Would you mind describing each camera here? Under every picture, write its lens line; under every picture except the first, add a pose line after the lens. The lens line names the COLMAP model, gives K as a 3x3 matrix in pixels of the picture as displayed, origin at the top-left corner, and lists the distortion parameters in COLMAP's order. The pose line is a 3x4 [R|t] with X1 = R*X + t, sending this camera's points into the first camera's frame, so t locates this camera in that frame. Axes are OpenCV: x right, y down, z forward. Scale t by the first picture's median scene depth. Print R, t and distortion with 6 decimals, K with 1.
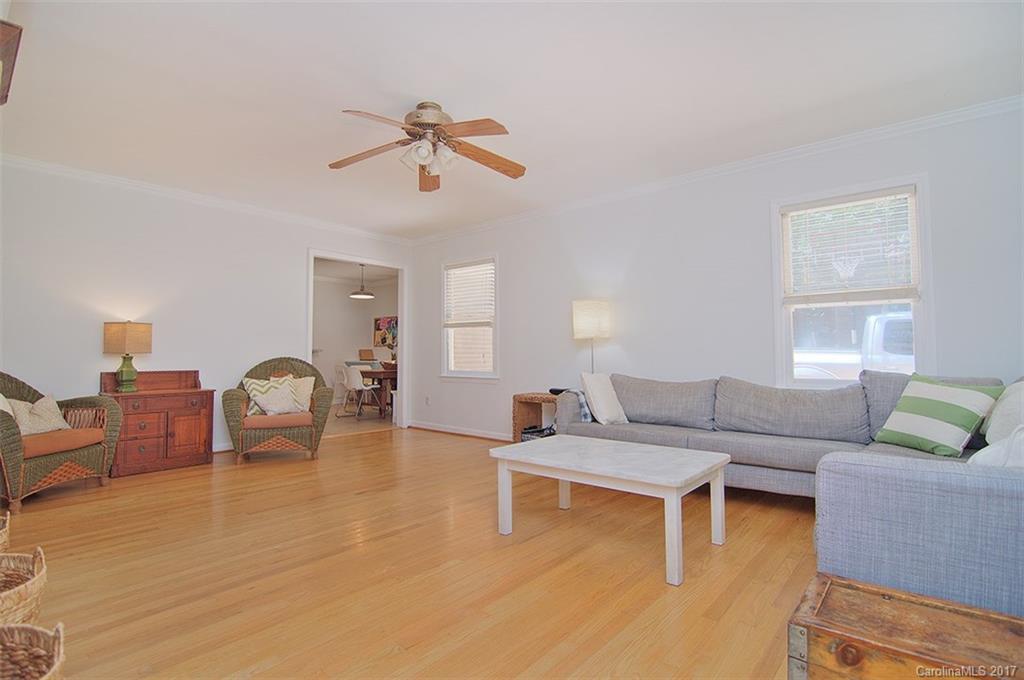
lens RADIAL K [[497.4, 0, 510.2], [0, 497.4, 333.9], [0, 0, 1]] dist [-0.007561, -0.011725]
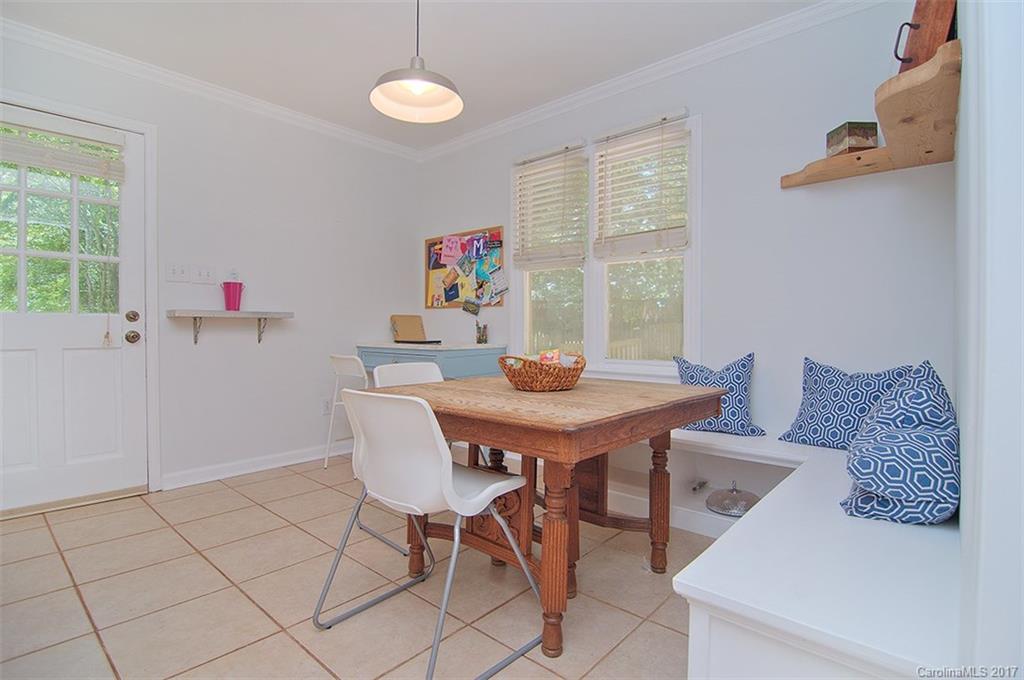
lens RADIAL K [[494.0, 0, 512.0], [0, 494.0, 340.0], [0, 0, 1]] dist [-0.010828, -0.000322]
pose [[0.999664, 0.003926, -0.025611, -0.197054], [-0.002368, 0.998162, 0.060557, 0.027128], [0.025802, -0.060476, 0.997836, 0.607654]]
